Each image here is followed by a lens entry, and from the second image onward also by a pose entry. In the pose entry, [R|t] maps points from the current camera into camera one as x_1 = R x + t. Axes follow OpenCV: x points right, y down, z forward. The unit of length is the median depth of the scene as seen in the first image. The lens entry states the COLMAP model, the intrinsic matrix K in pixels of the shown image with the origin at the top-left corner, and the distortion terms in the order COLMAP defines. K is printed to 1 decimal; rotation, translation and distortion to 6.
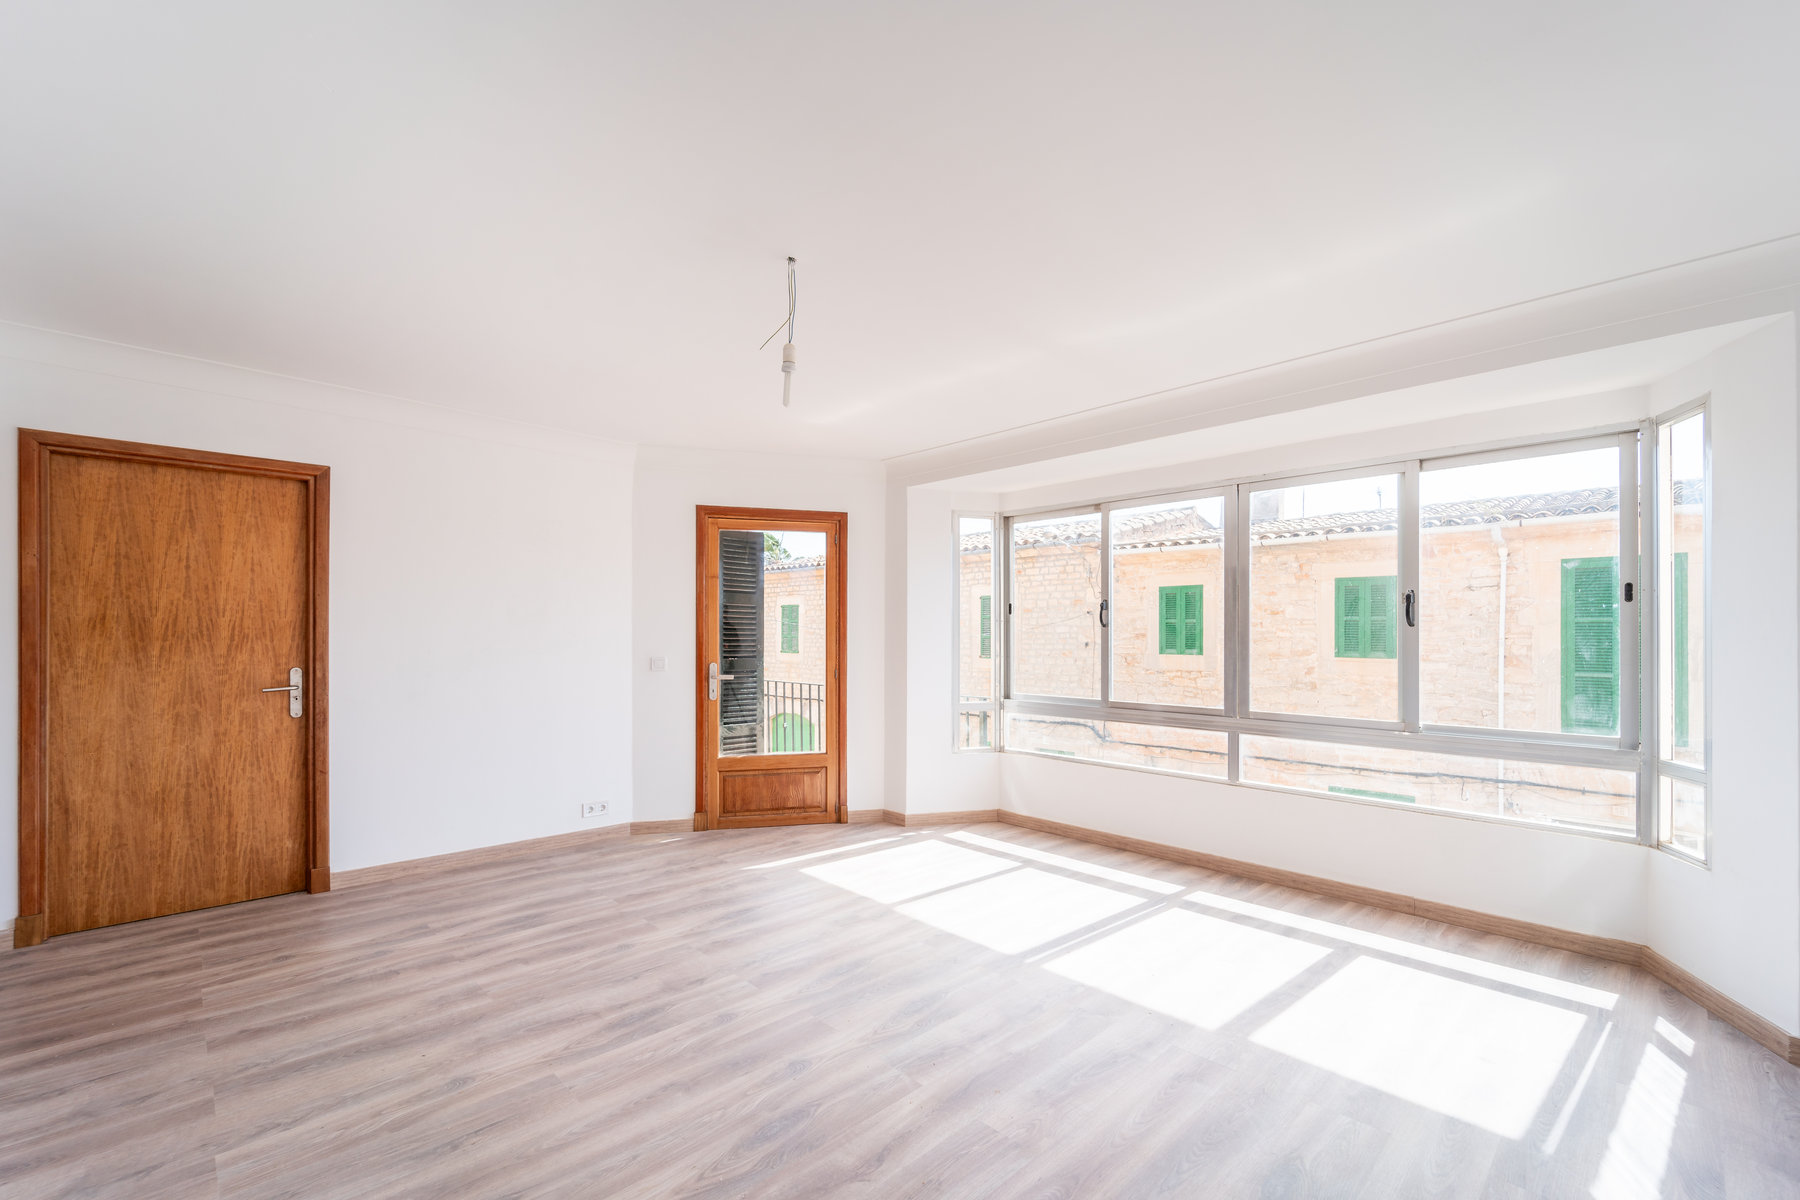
lens RADIAL K [[750.7, 0, 936.2], [0, 750.7, 635.4], [0, 0, 1]] dist [0.003003, -0.001916]
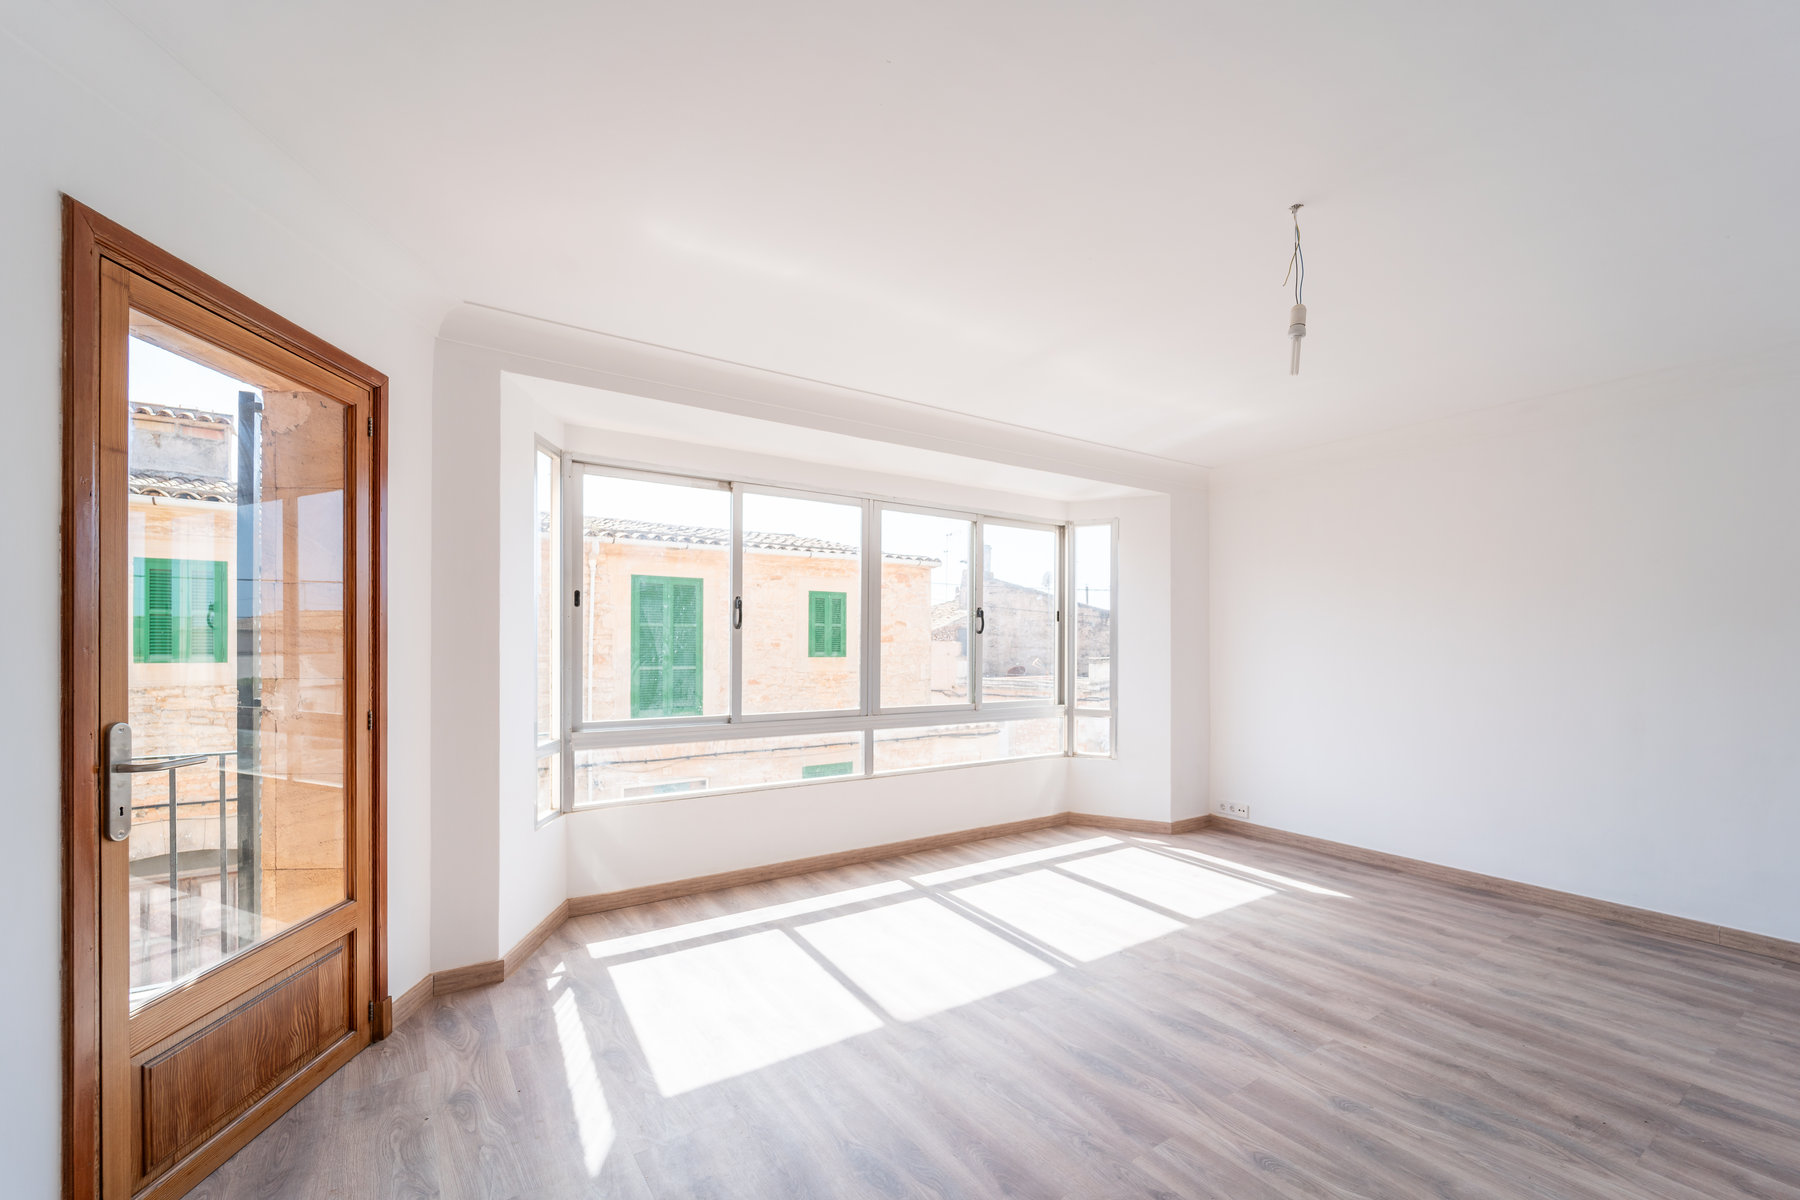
lens RADIAL K [[750.7, 0, 909.5], [0, 750.7, 639.6], [0, 0, 1]] dist [0.003003, -0.001916]
pose [[0.186176, 0.001200, 0.982516, -0.732041], [-0.009200, 0.999958, 0.000522, -0.002450], [-0.982473, -0.009137, 0.186179, 0.826928]]
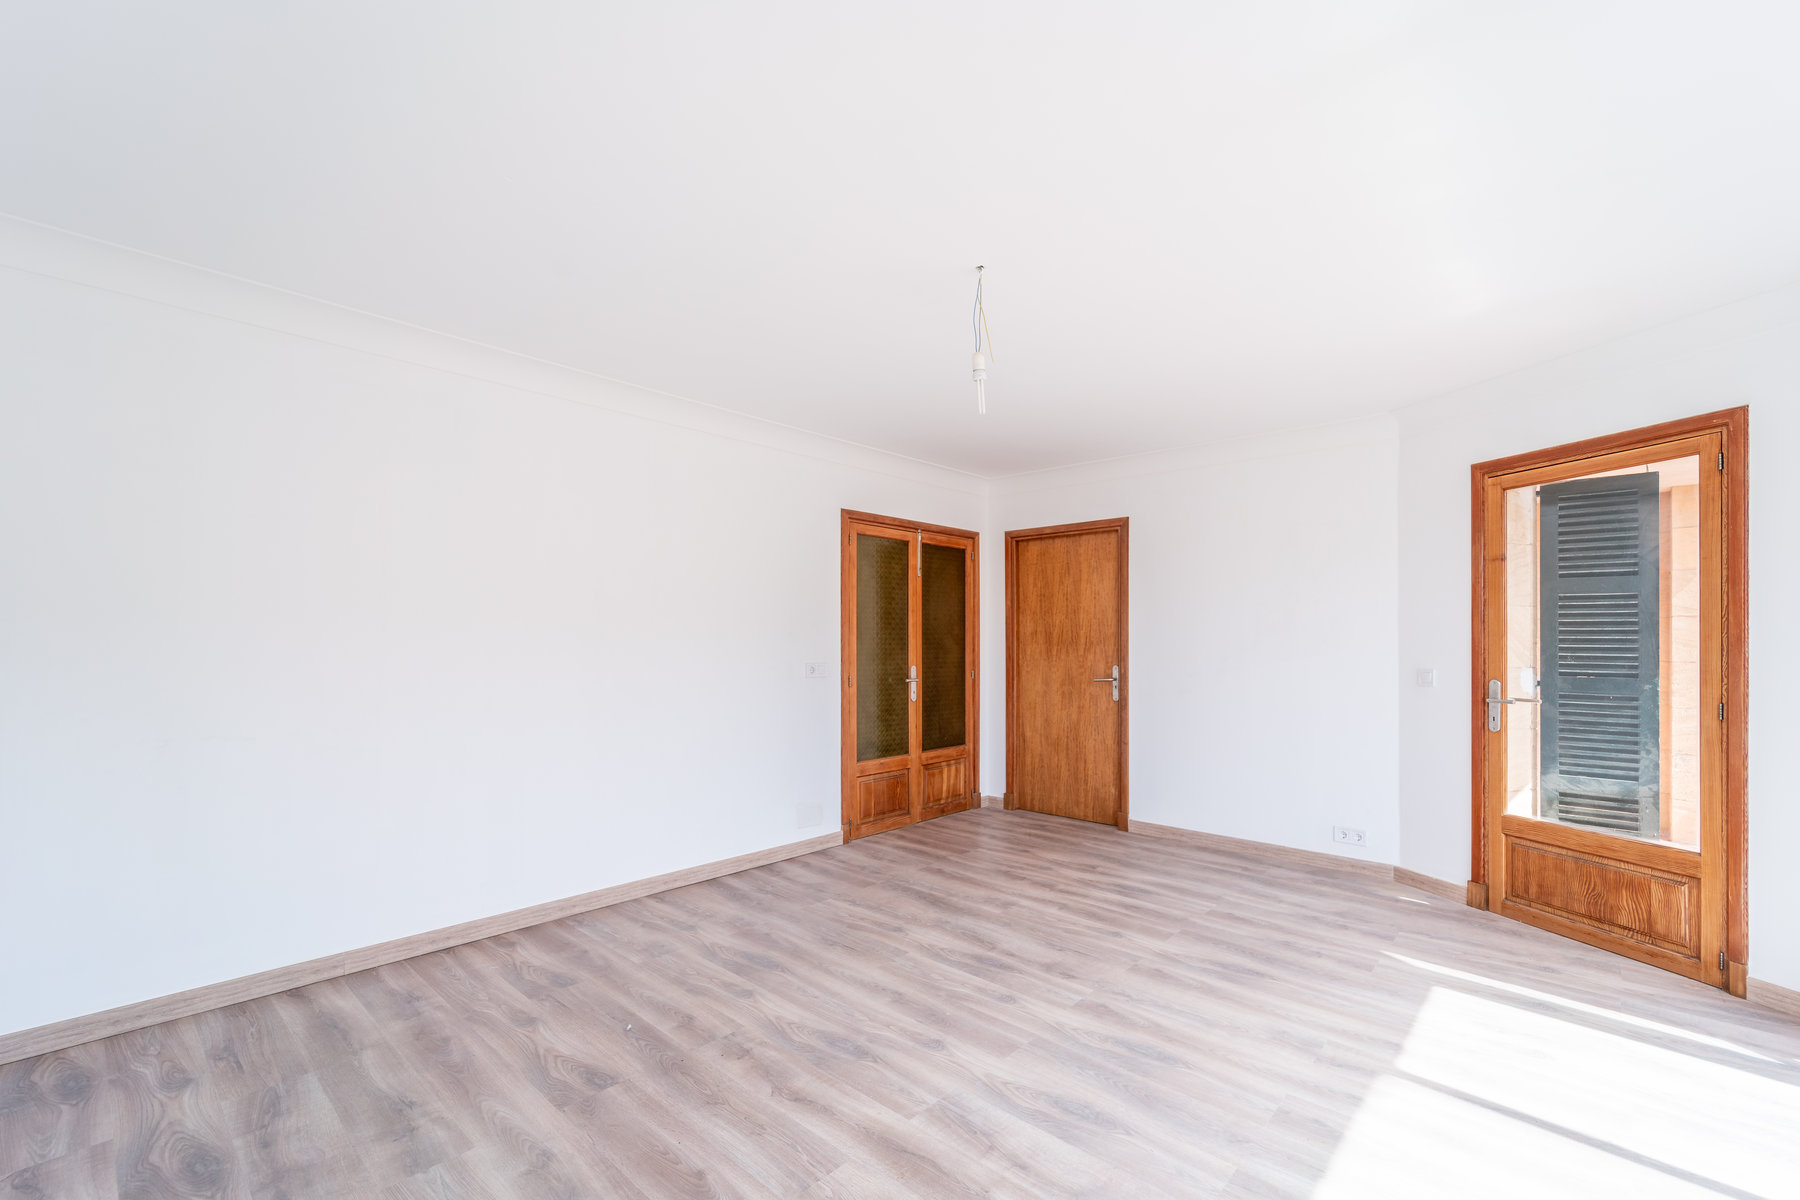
lens RADIAL K [[750.7, 0, 907.8], [0, 750.7, 651.4], [0, 0, 1]] dist [0.003003, -0.001916]
pose [[0.046296, 0.008327, -0.998893, 0.525952], [-0.000768, 0.999965, 0.008300, 0.005724], [0.998927, 0.000383, 0.046301, 0.552655]]
